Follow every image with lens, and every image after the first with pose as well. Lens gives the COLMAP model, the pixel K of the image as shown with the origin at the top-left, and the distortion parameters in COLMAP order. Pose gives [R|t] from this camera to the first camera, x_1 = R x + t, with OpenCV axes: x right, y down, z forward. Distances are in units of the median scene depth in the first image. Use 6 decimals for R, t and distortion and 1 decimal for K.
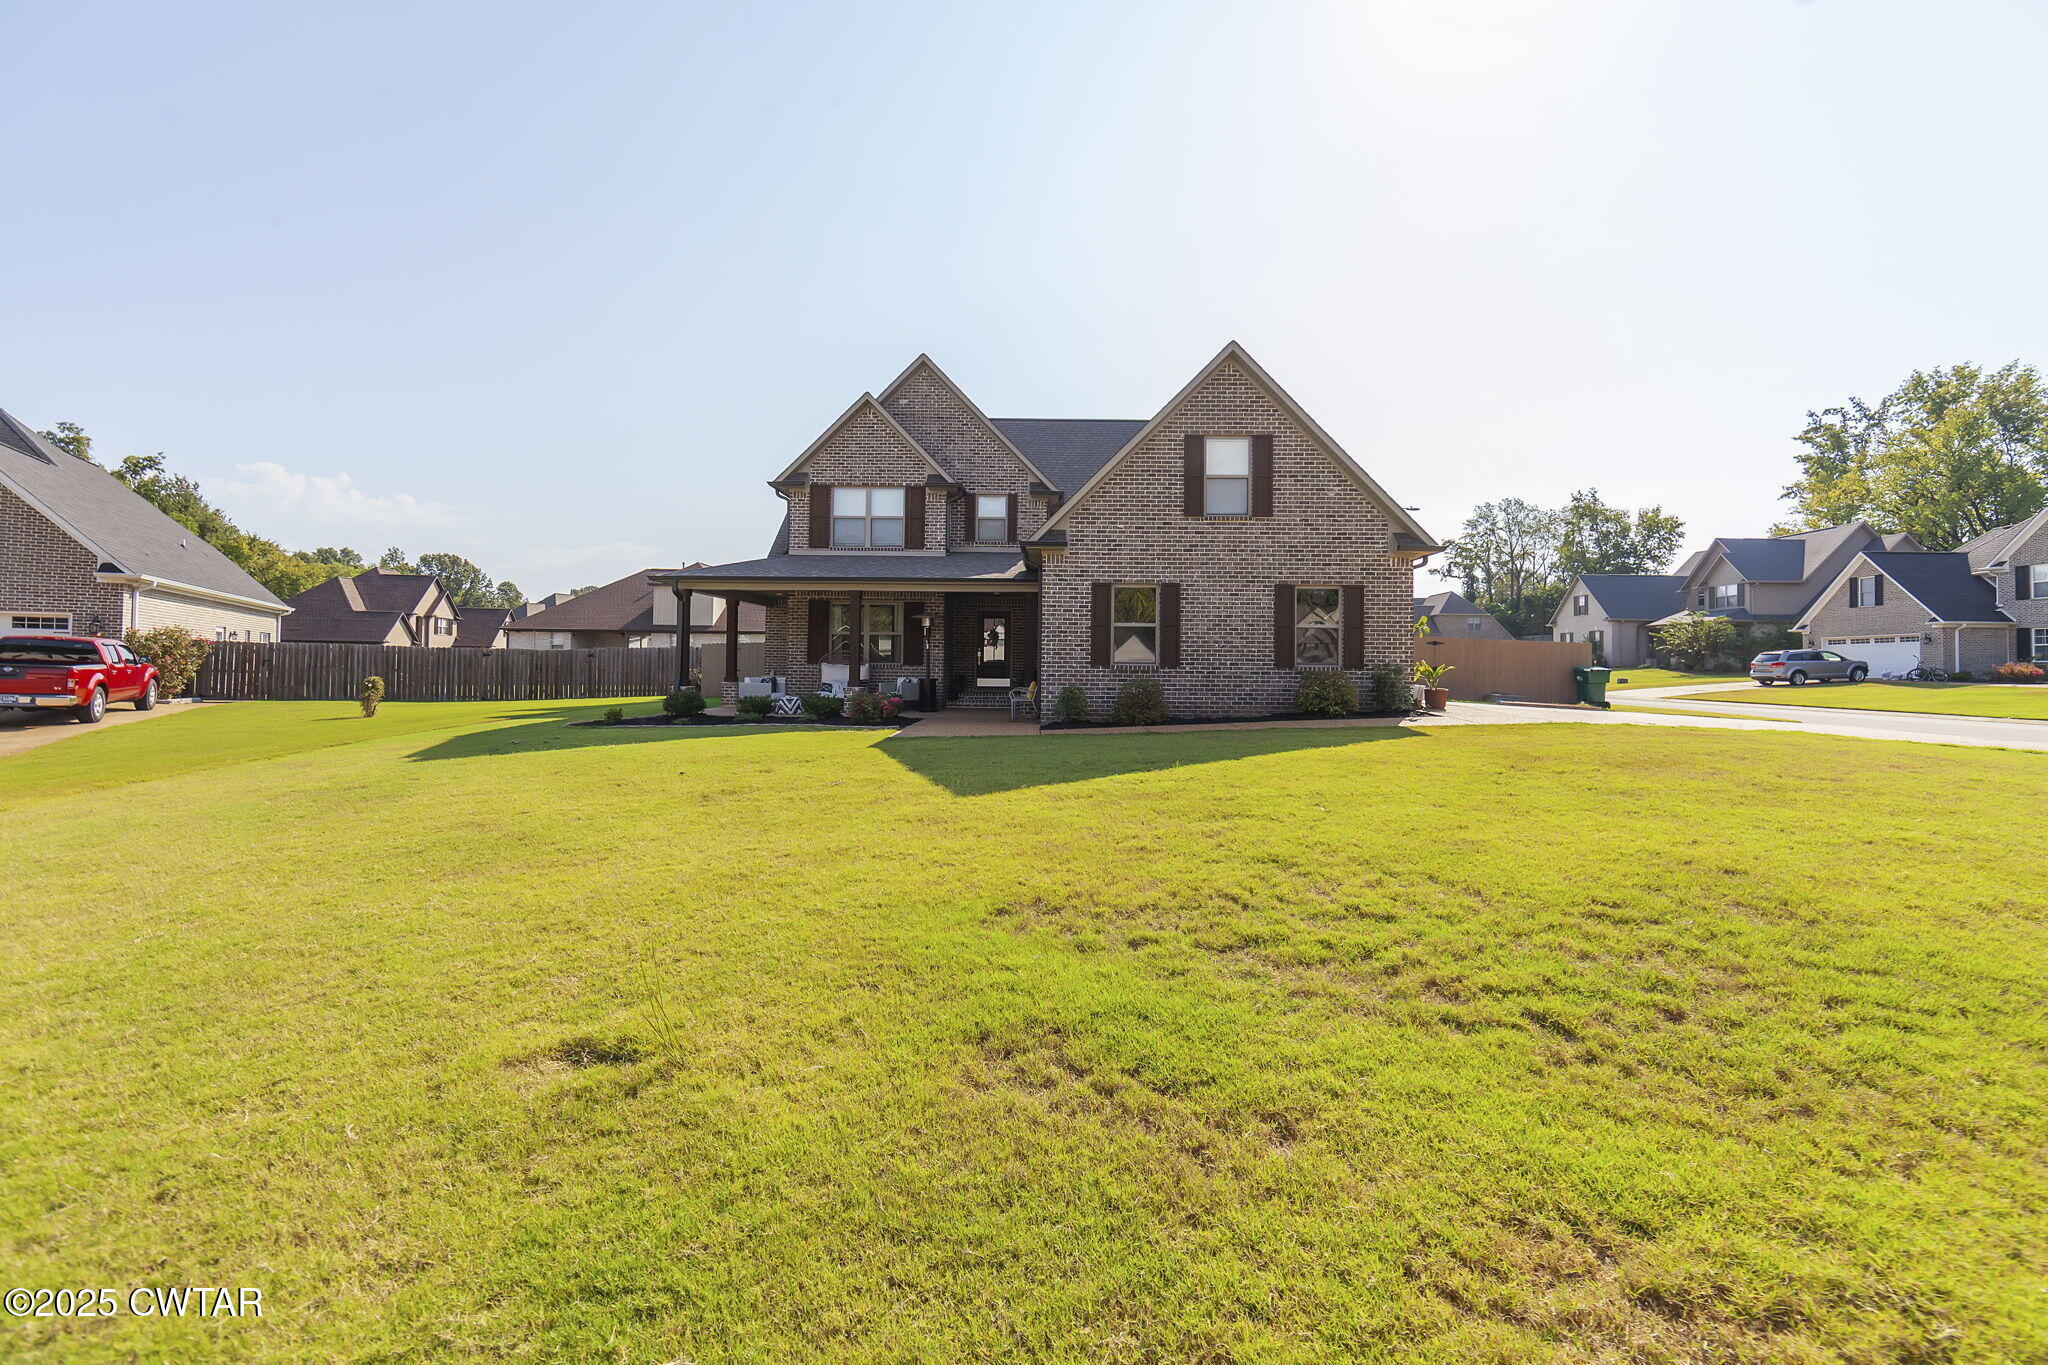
lens RADIAL K [[814.9, 0, 1045.4], [0, 814.9, 659.1], [0, 0, 1]] dist [-0.000370, -0.000425]
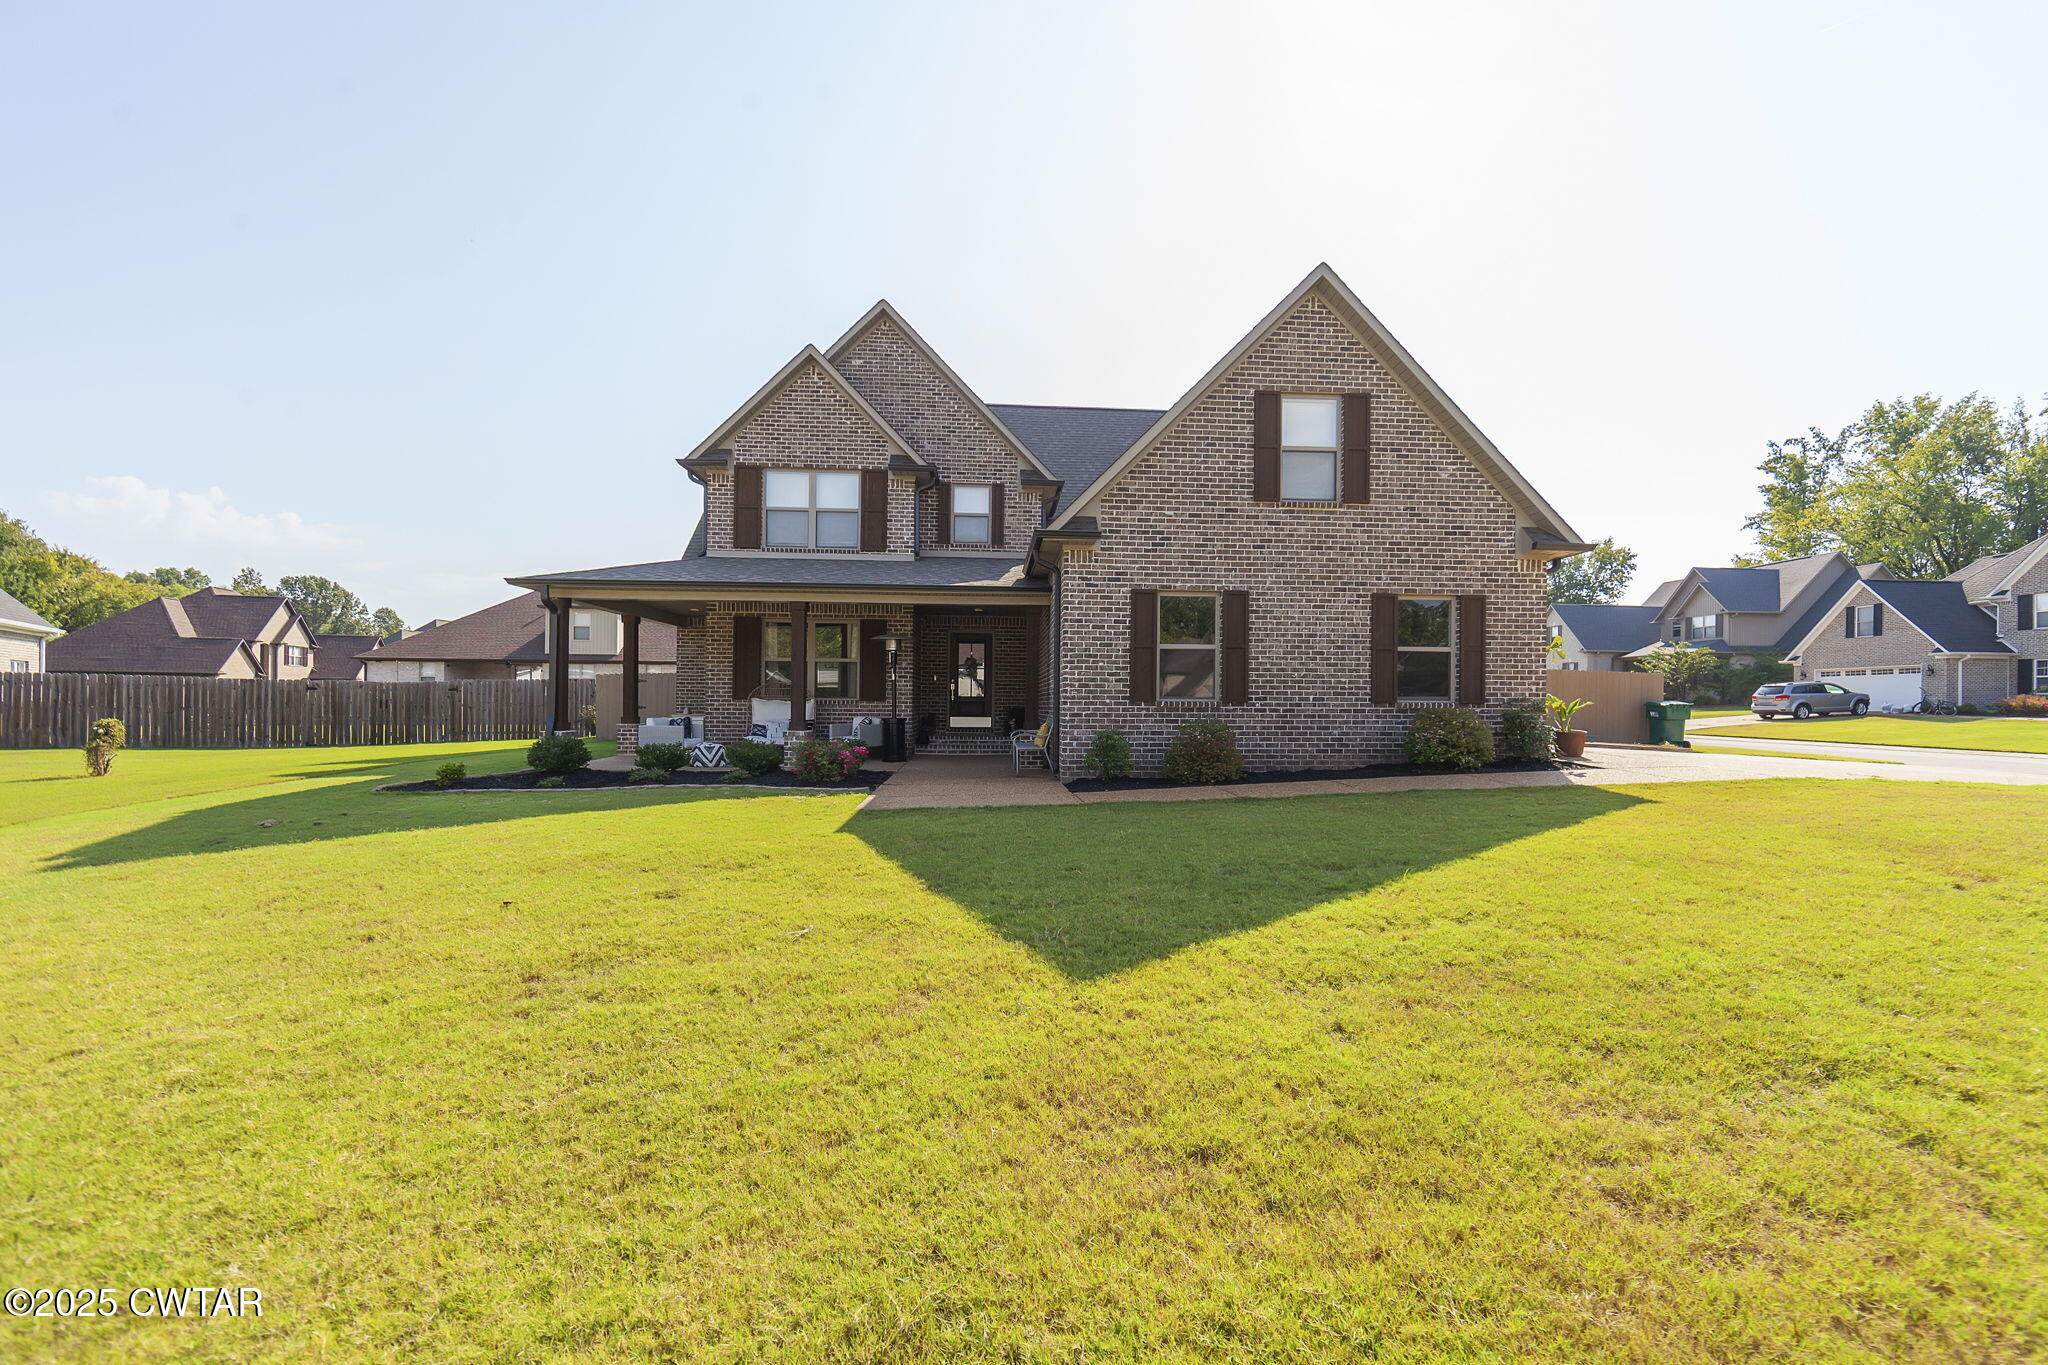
lens RADIAL K [[816.7, 0, 1045.1], [0, 816.7, 706.6], [0, 0, 1]] dist [-0.000370, -0.000147]
pose [[0.996243, -0.002747, 0.086559, -0.065023], [0.001270, 0.999853, 0.017112, -0.000260], [-0.086593, -0.016938, 0.996100, 0.206495]]
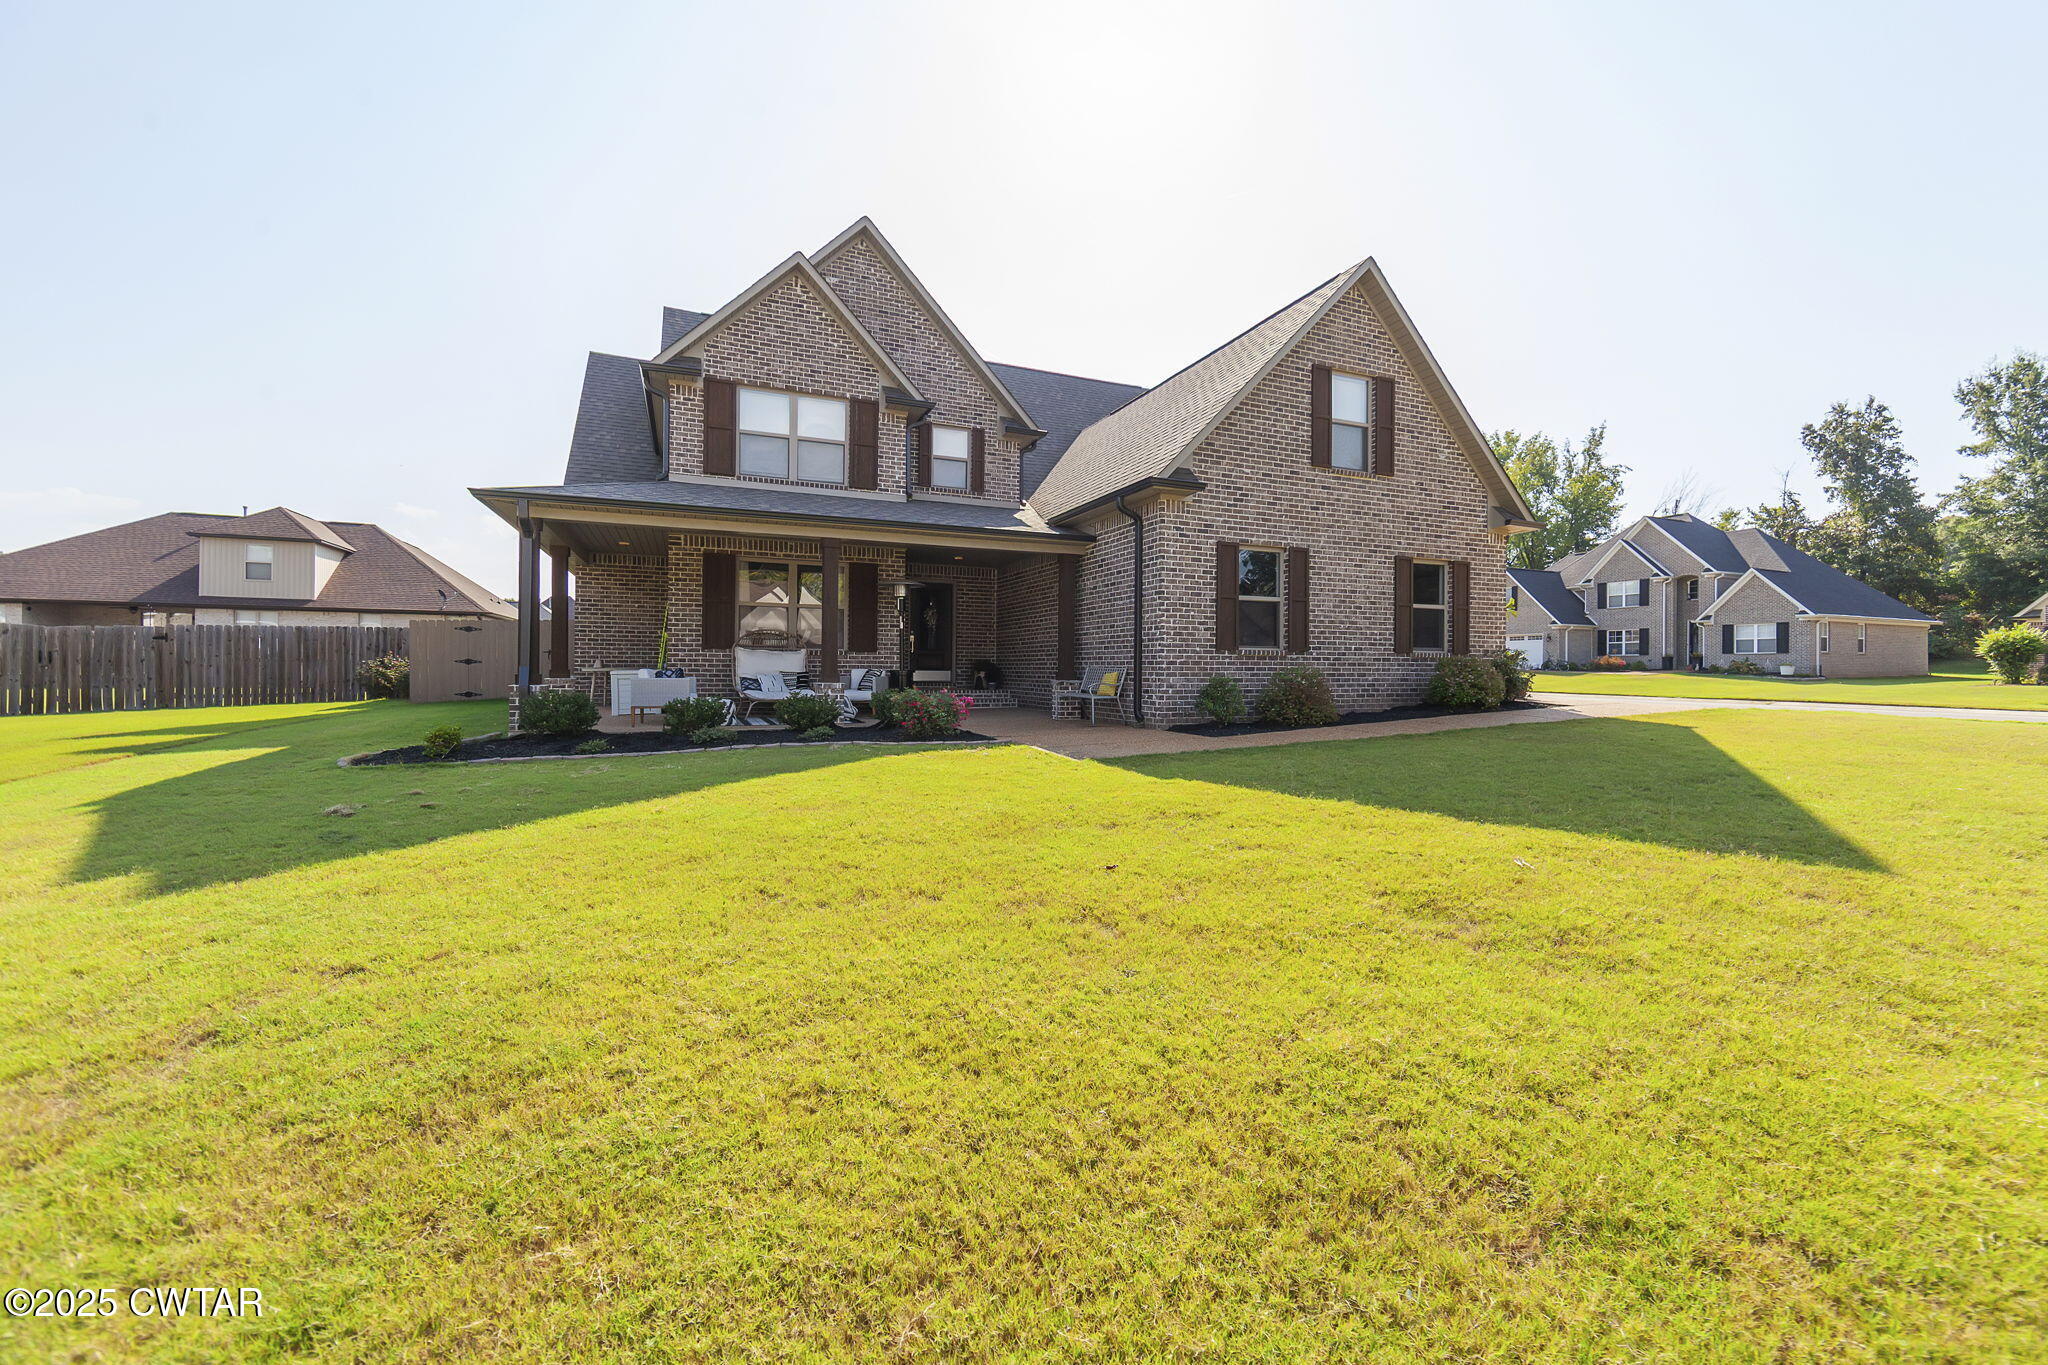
lens RADIAL K [[806.5, 0, 1006.4], [0, 806.5, 672.3], [0, 0, 1]] dist [-0.000276, -0.000139]
pose [[0.913254, -0.005458, 0.407354, -0.331391], [-0.002906, 0.999798, 0.019911, 0.011053], [-0.407380, -0.019367, 0.913053, 0.298030]]
